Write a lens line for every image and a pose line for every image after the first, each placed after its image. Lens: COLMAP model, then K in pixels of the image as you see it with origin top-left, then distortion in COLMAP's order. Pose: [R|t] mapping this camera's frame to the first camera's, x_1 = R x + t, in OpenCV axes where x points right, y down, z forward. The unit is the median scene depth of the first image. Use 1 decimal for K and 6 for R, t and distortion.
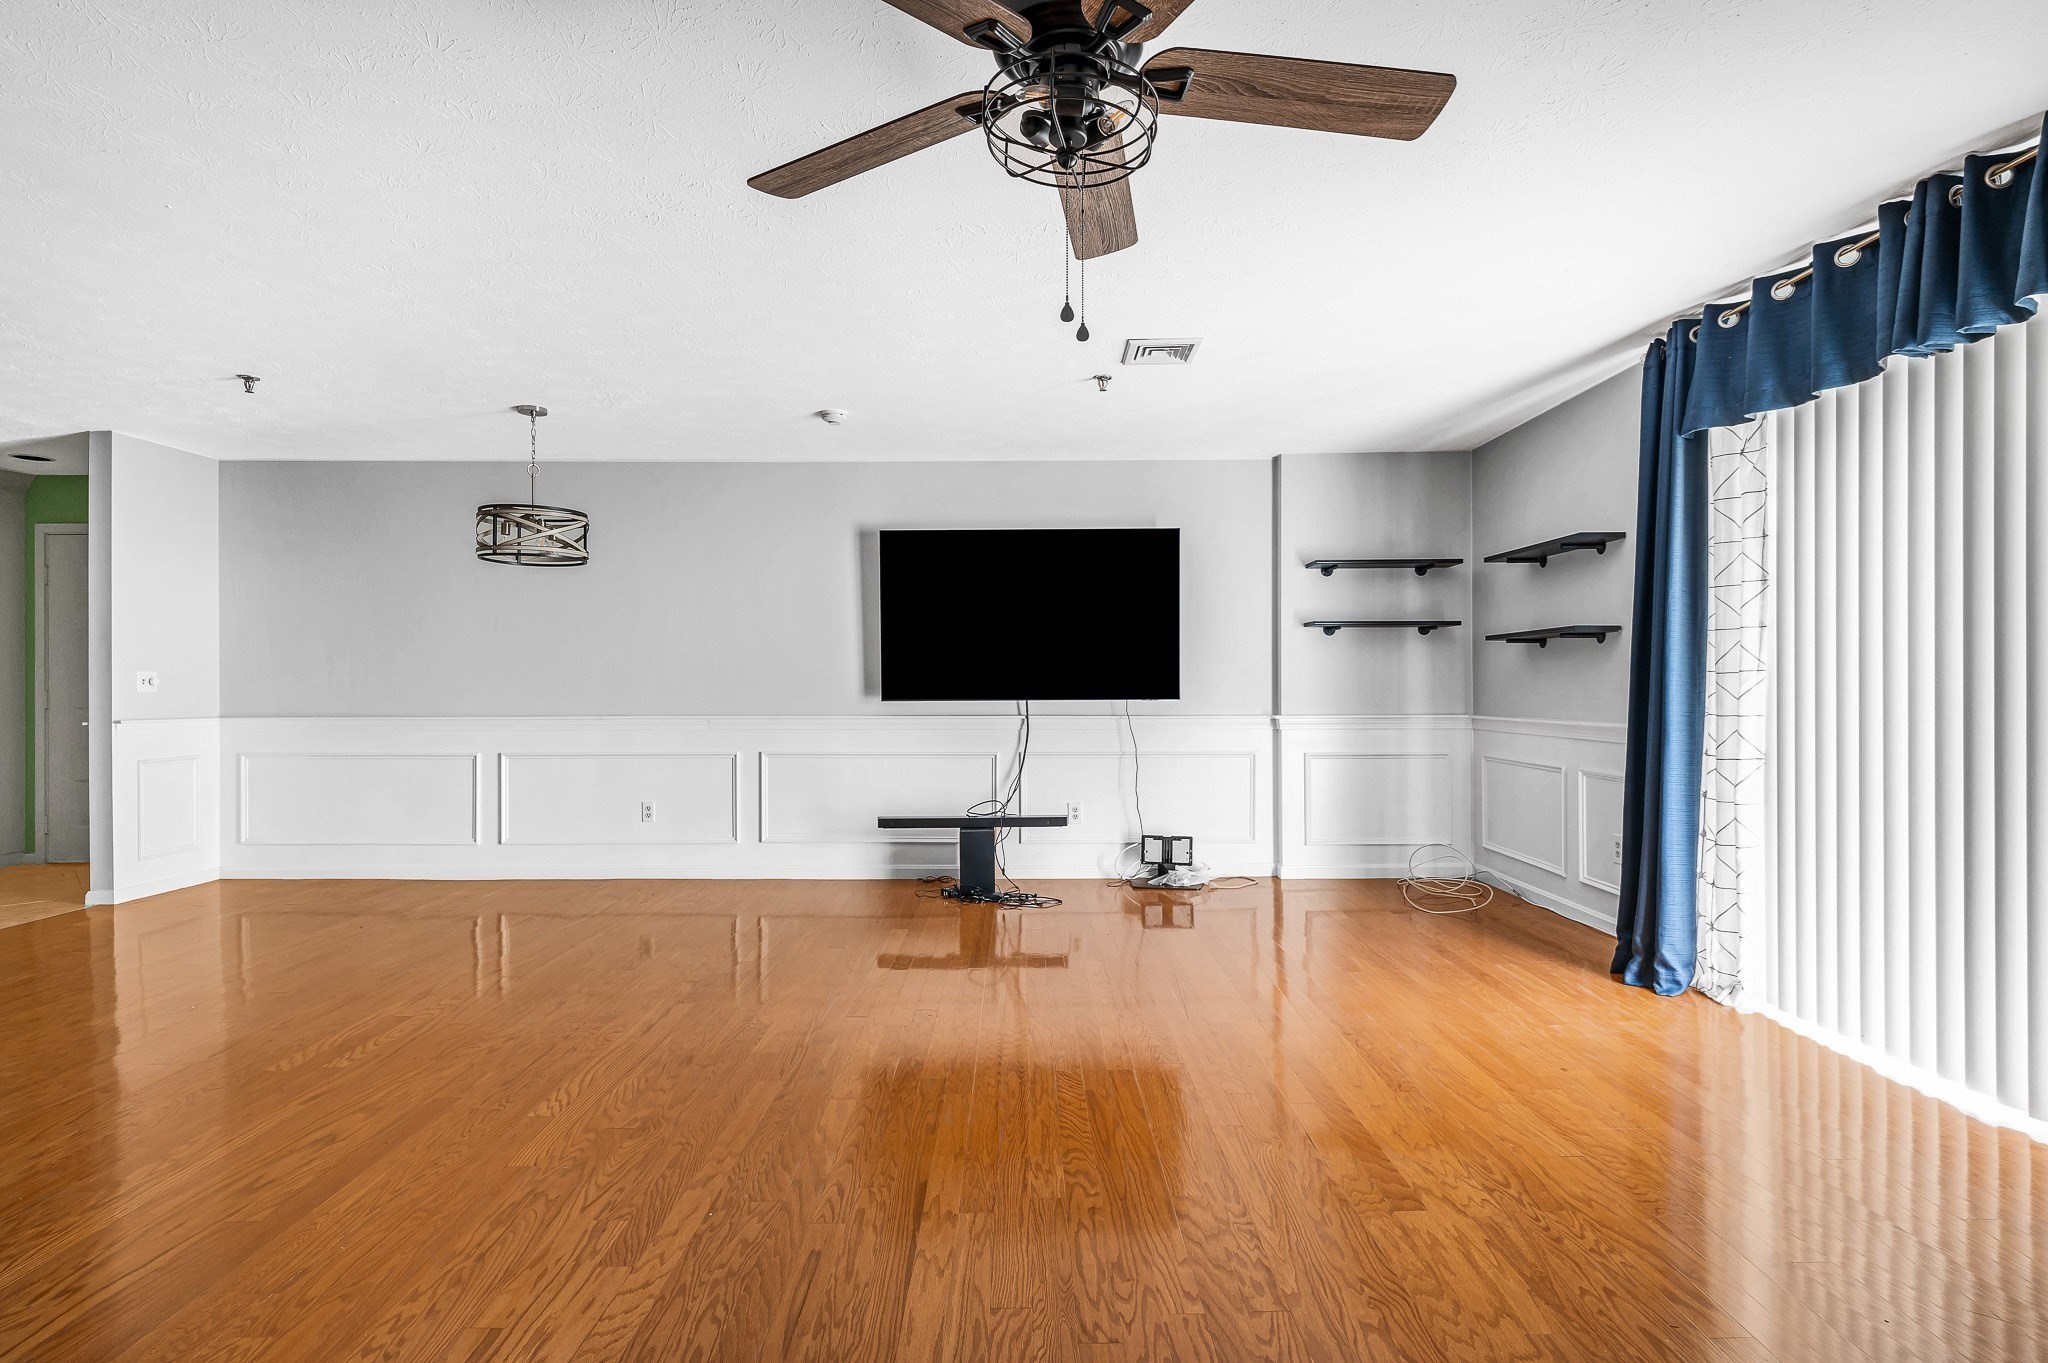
lens RADIAL K [[994.8, 0, 1023.5], [0, 994.8, 691.5], [0, 0, 1]] dist [-0.002214, -0.001013]
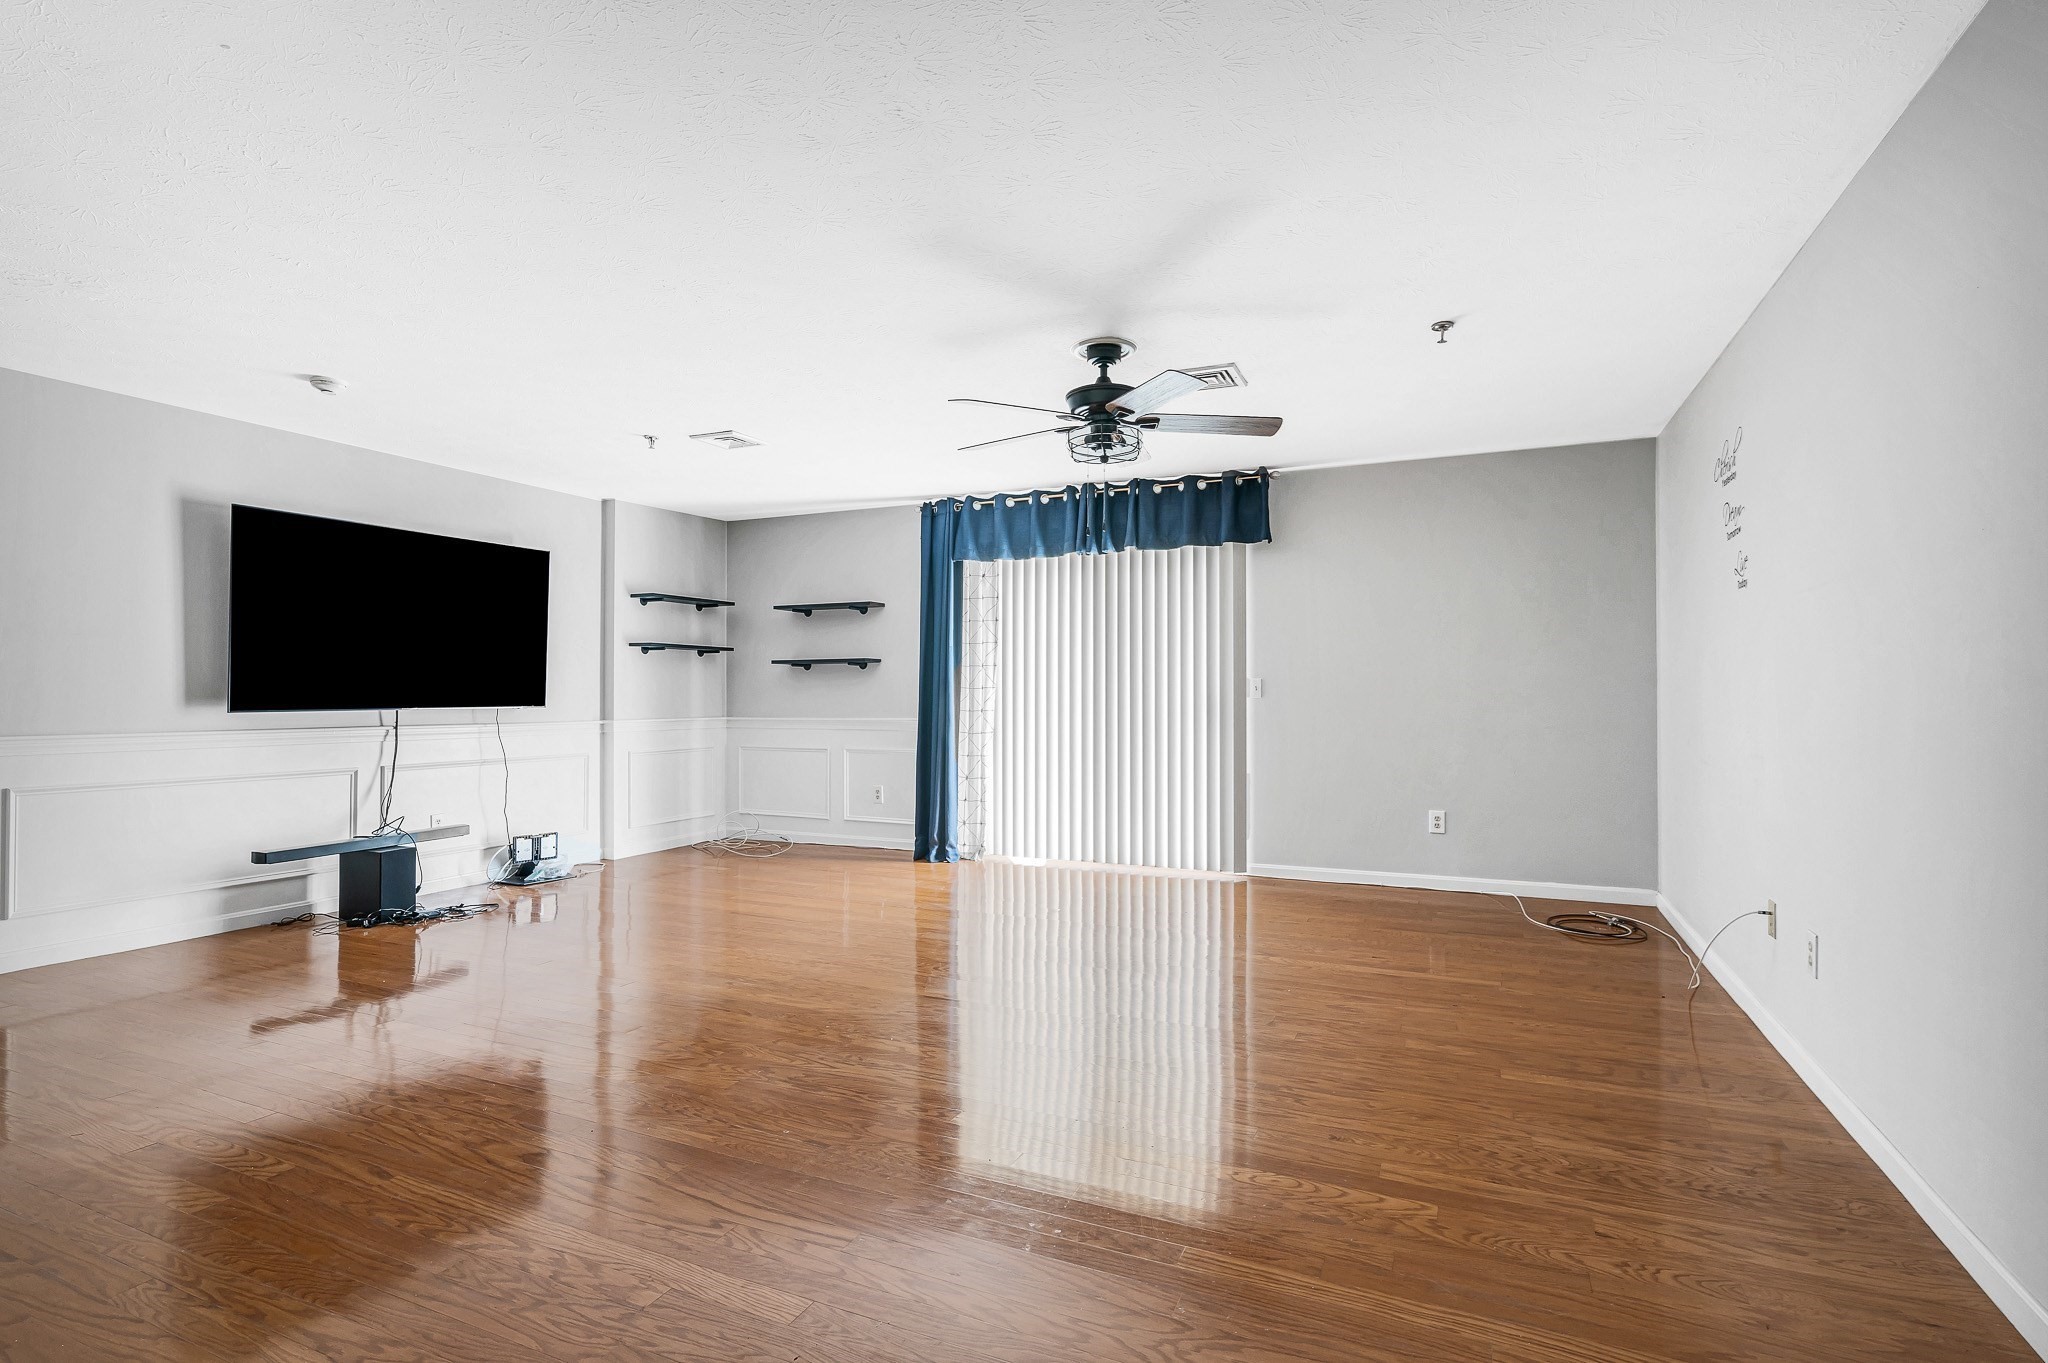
lens RADIAL K [[994.3, 0, 1029.0], [0, 994.3, 681.0], [0, 0, 1]] dist [-0.000514, -0.000398]
pose [[0.409143, 0.016096, 0.912328, -0.625794], [0.006700, 0.999764, -0.020643, 0.005049], [-0.912446, 0.014559, 0.408939, 0.069896]]
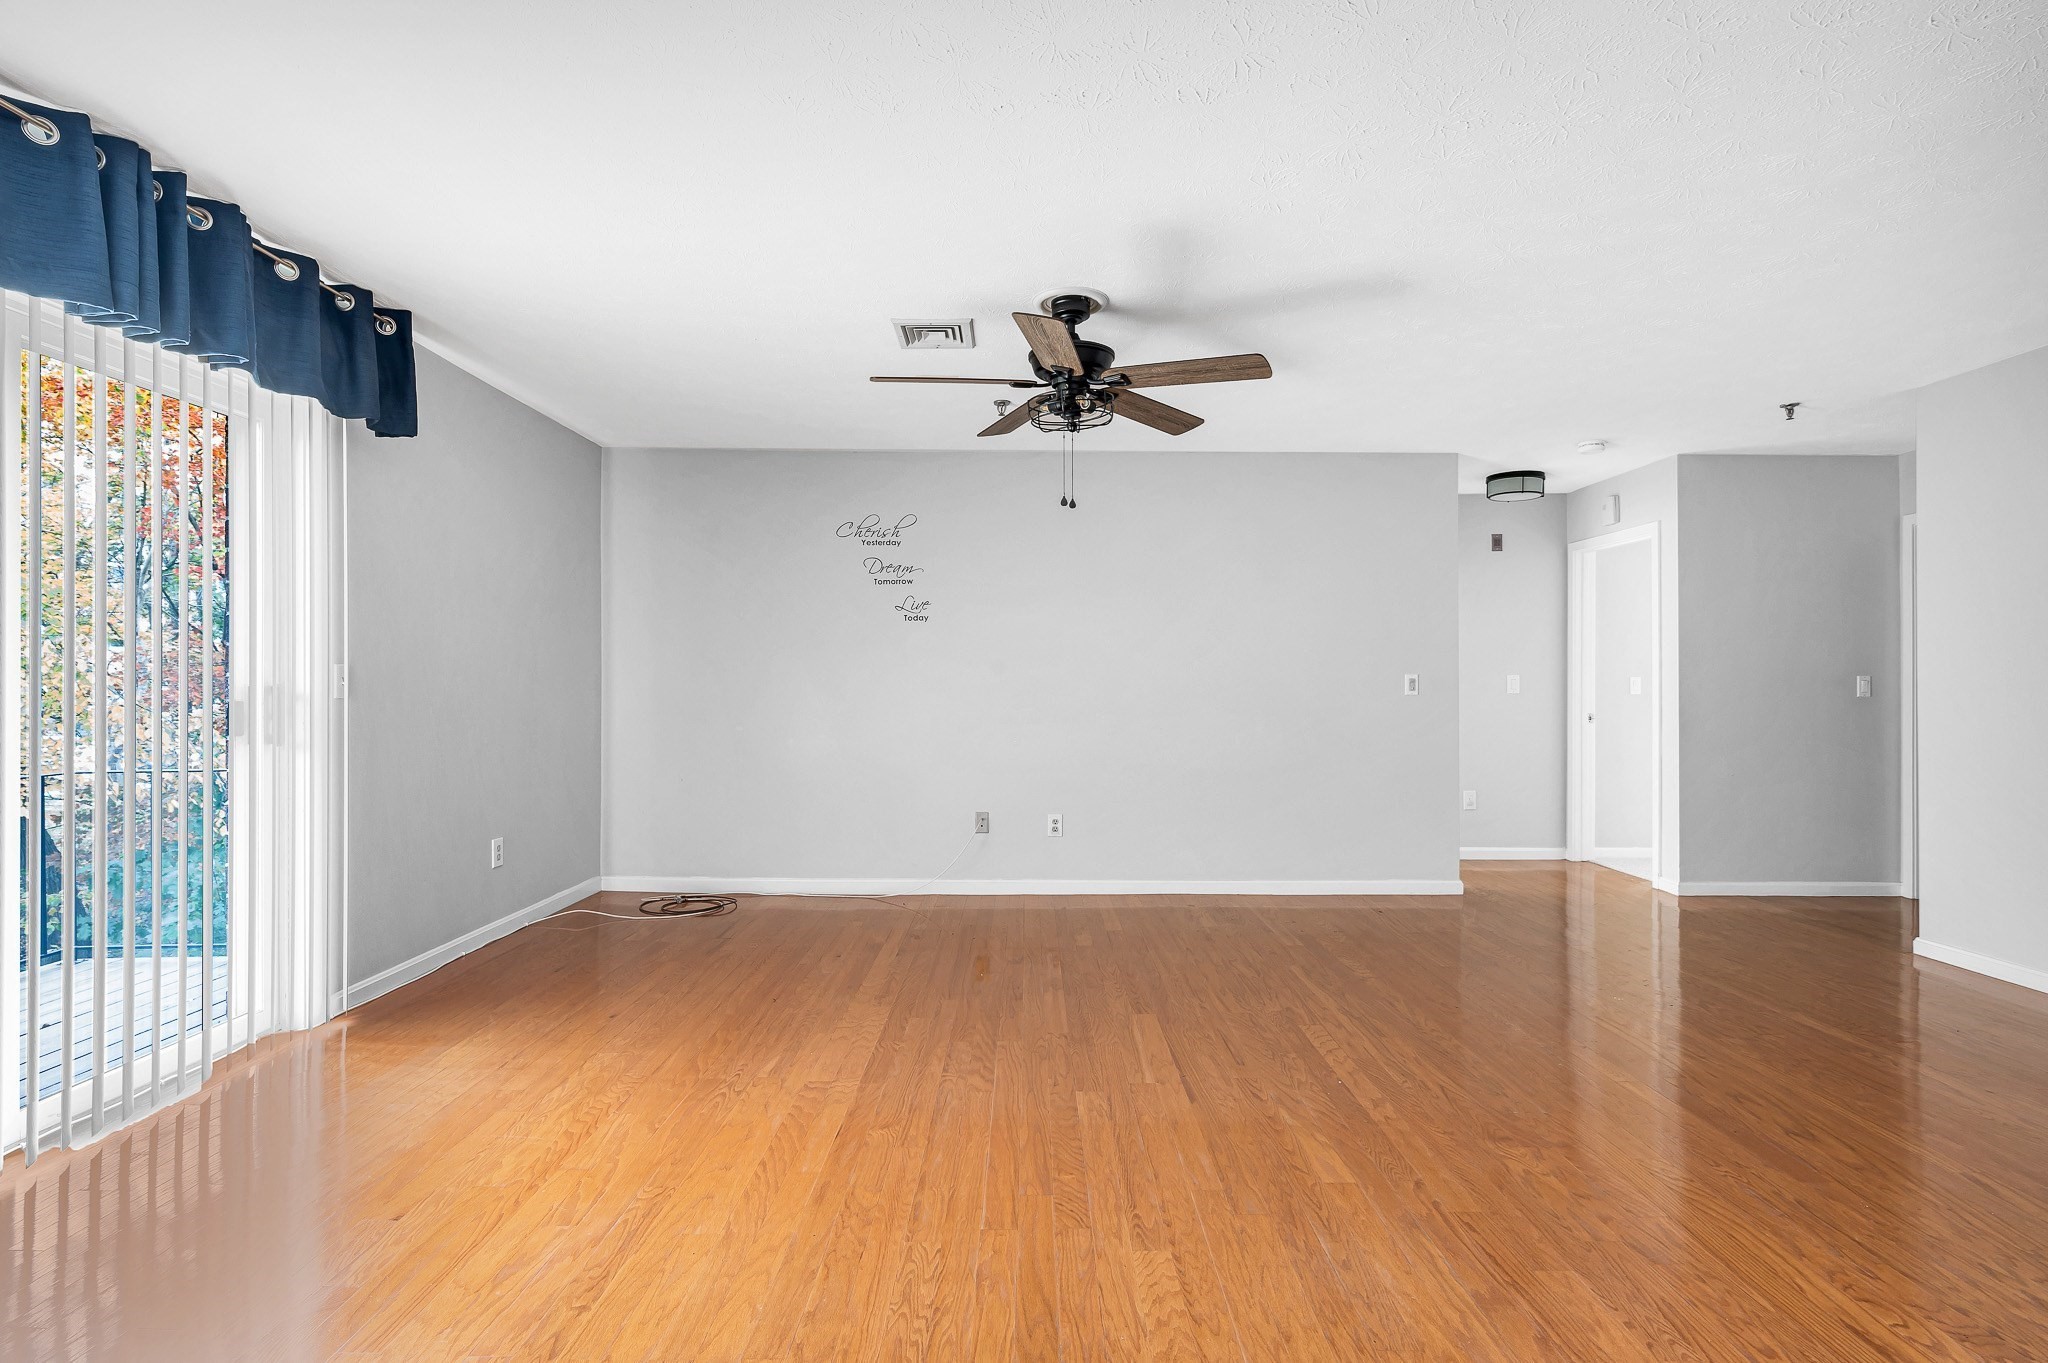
lens RADIAL K [[994.3, 0, 1029.0], [0, 994.3, 681.0], [0, 0, 1]] dist [-0.000514, -0.000398]
pose [[-0.999987, 0.004541, 0.002275, 0.038573], [0.004549, 0.999982, 0.003882, -0.008932], [-0.002257, 0.003892, -0.999990, 0.902668]]
